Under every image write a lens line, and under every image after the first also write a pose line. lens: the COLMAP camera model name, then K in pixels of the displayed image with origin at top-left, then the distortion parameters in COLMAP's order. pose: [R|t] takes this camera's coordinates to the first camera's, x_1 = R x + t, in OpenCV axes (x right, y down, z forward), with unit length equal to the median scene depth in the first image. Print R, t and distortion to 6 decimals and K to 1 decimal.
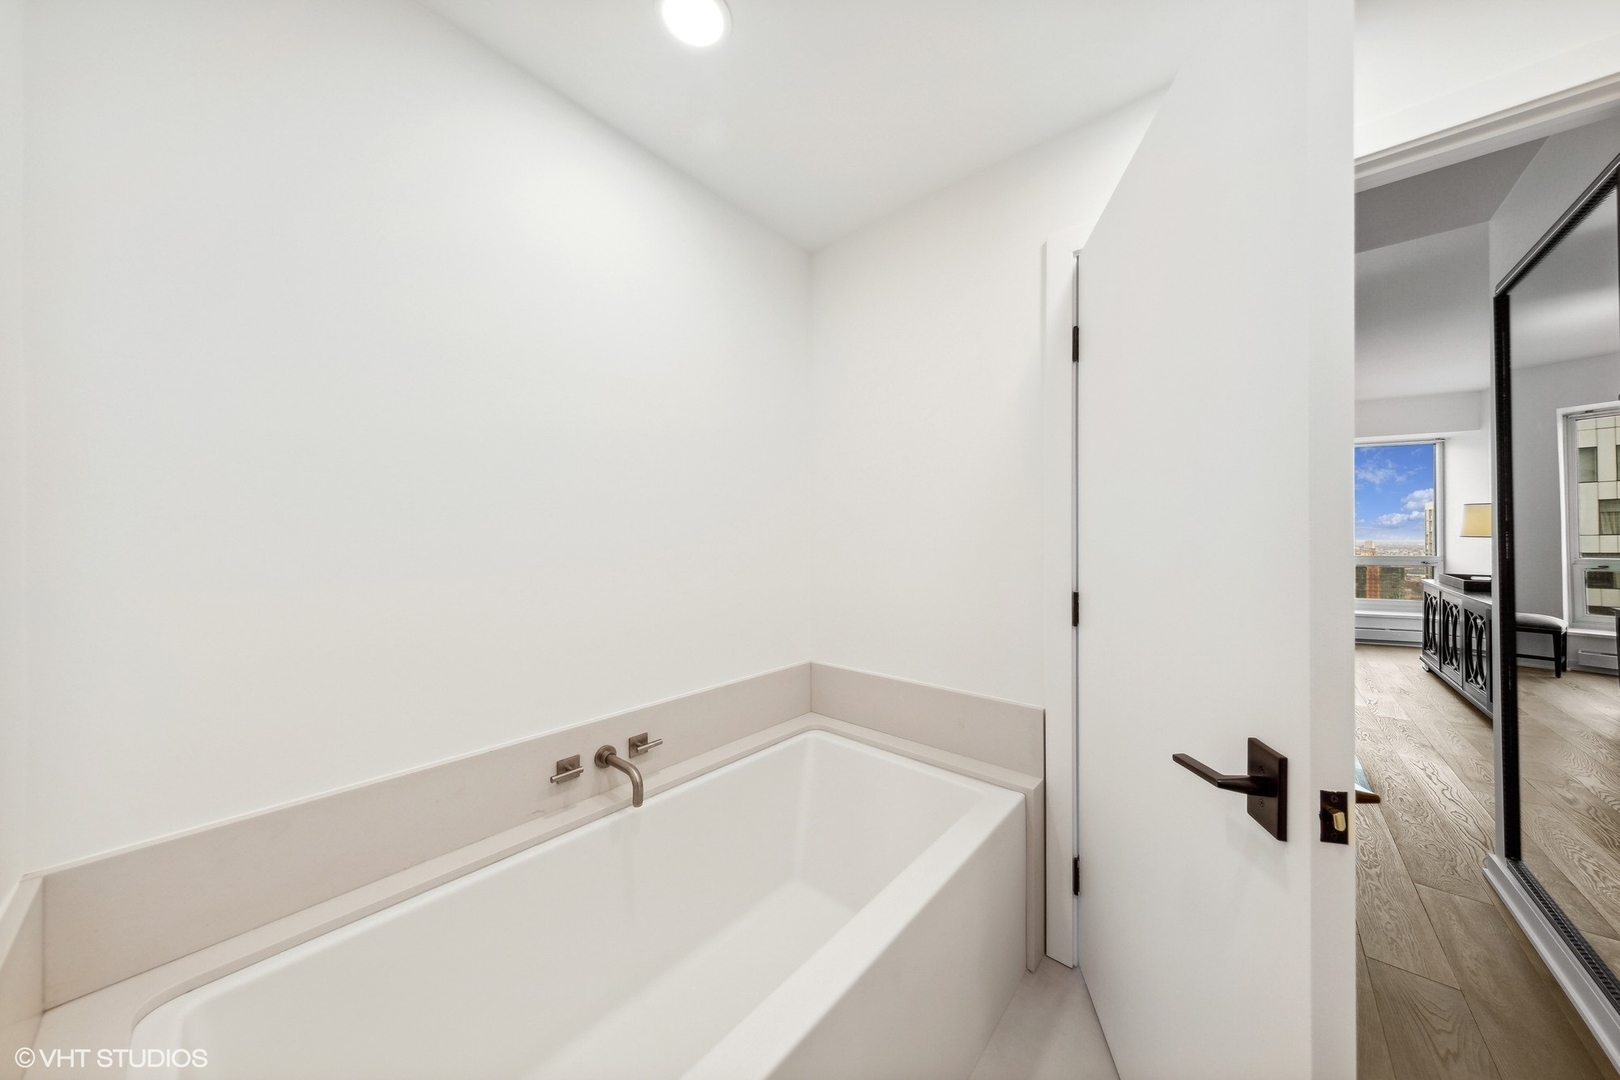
lens RADIAL K [[522.4, 0, 807.4], [0, 522.4, 536.8], [0, 0, 1]] dist [0.009510, -0.000448]
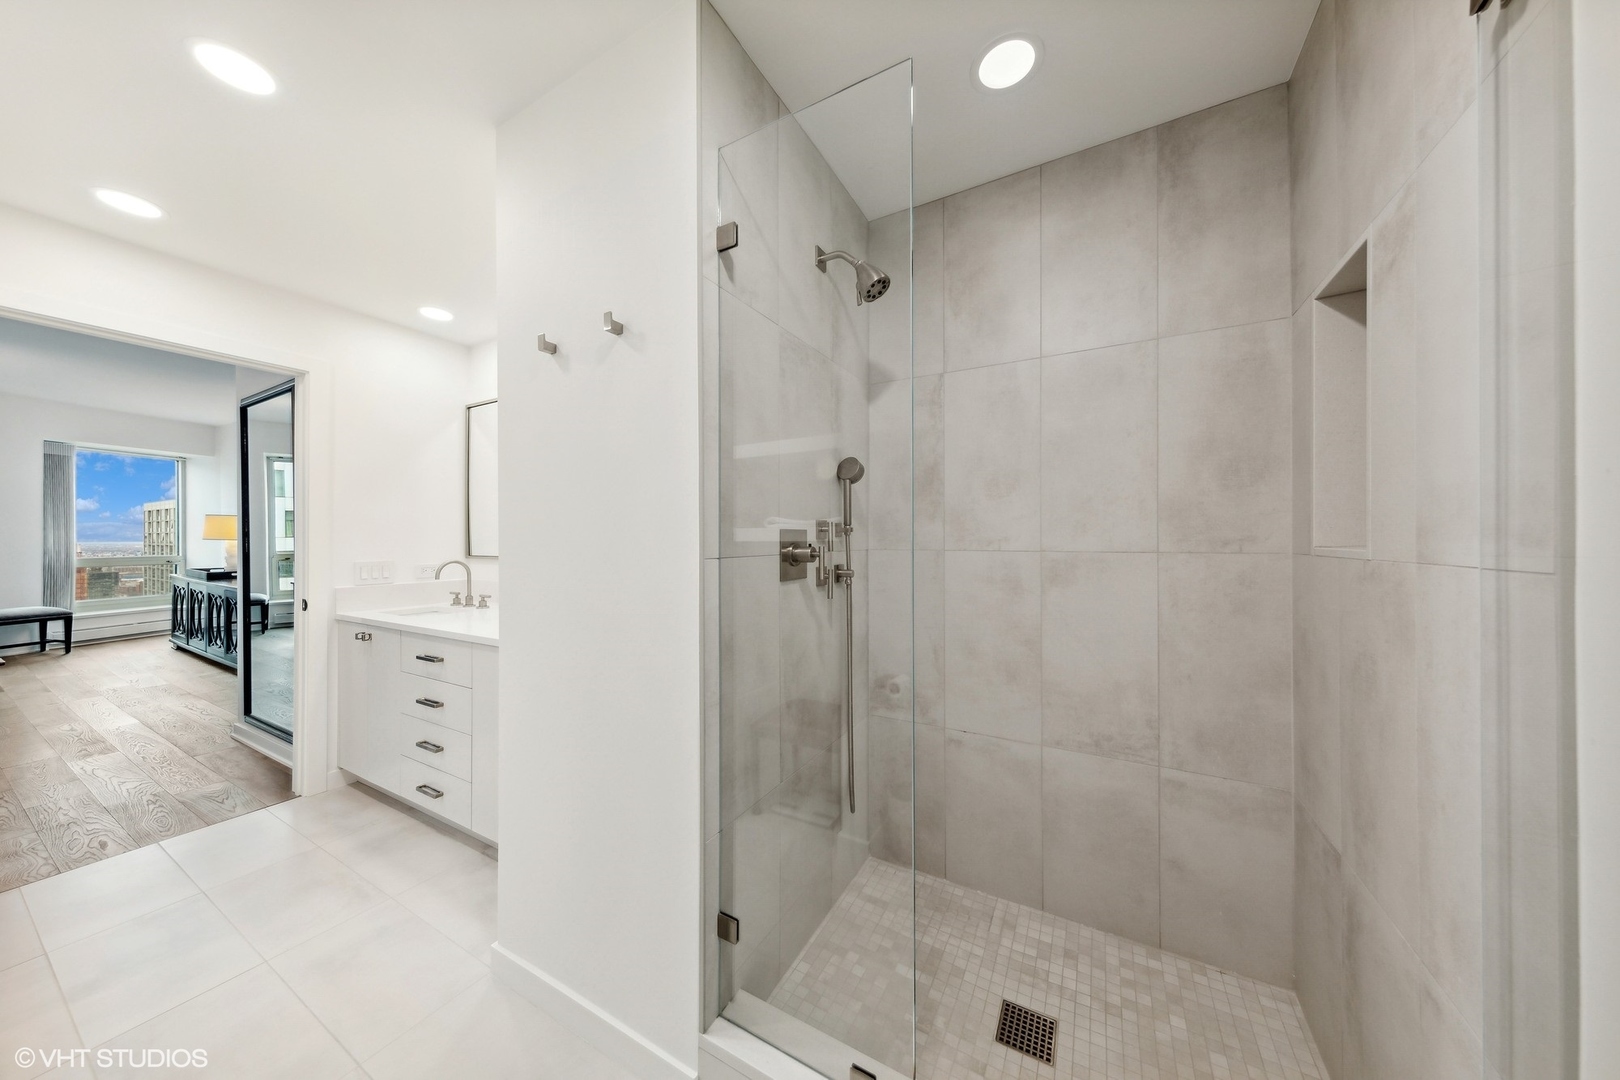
lens RADIAL K [[522.4, 0, 807.4], [0, 522.4, 536.8], [0, 0, 1]] dist [0.009510, -0.000448]
pose [[-0.187951, 0.002691, 0.982175, -0.319591], [0.000201, 0.999996, -0.002701, -0.003103], [-0.982178, -0.000311, -0.187951, -0.214442]]
